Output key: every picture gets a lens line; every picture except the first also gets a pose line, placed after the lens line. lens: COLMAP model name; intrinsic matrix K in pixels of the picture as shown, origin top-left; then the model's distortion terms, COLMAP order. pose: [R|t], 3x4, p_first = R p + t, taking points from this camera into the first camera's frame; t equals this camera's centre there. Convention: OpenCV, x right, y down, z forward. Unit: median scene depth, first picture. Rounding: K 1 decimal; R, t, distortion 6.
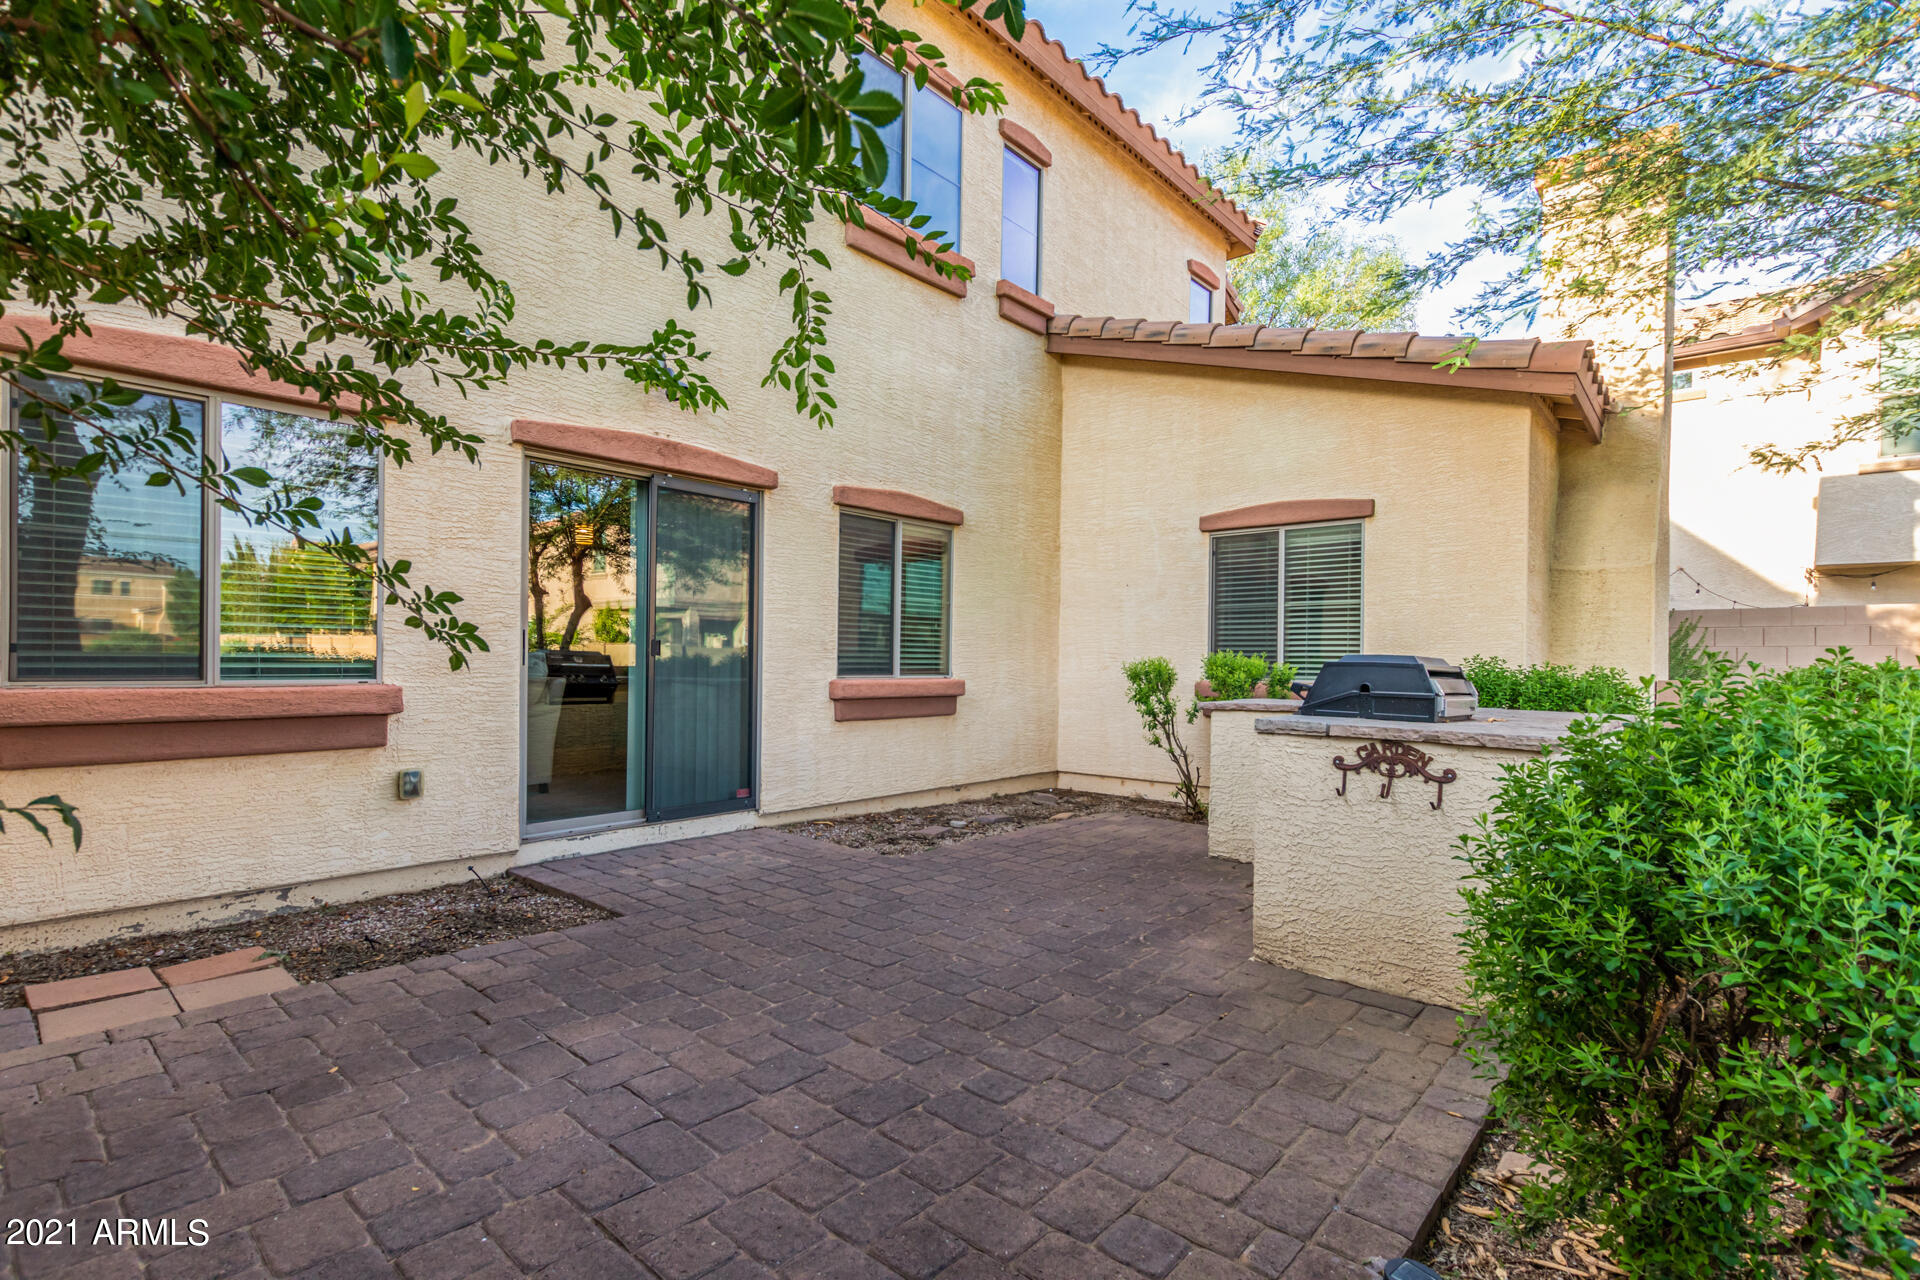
lens RADIAL K [[886.7, 0, 950.1], [0, 886.7, 648.9], [0, 0, 1]] dist [0.003956, -0.001015]
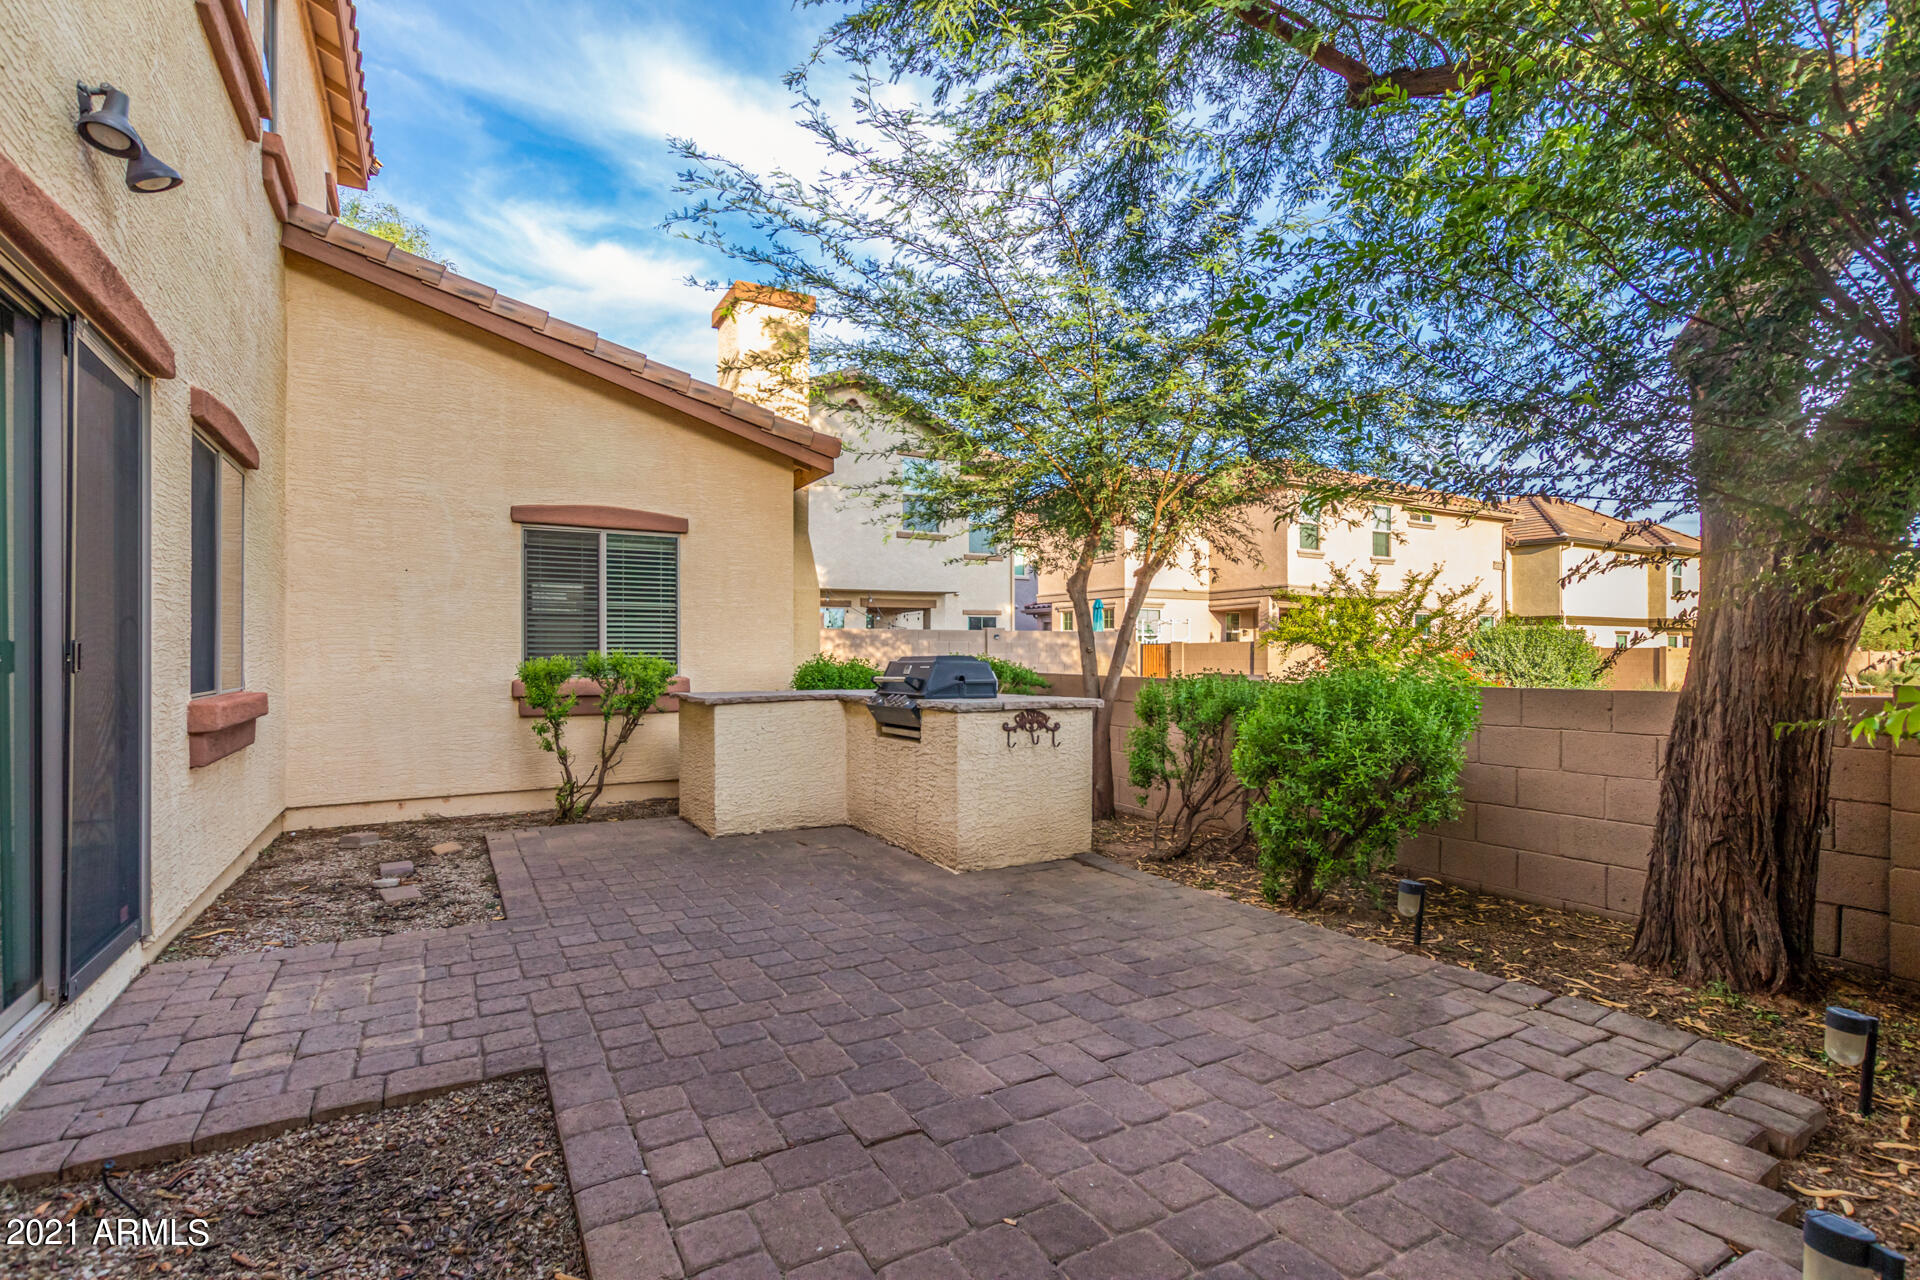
lens RADIAL K [[886.7, 0, 945.5], [0, 886.7, 646.6], [0, 0, 1]] dist [0.003956, -0.001015]
pose [[0.327736, -0.005722, 0.944752, -0.918741], [-0.006159, 0.999947, 0.008193, -0.020701], [-0.944749, -0.008504, 0.327684, 0.514397]]
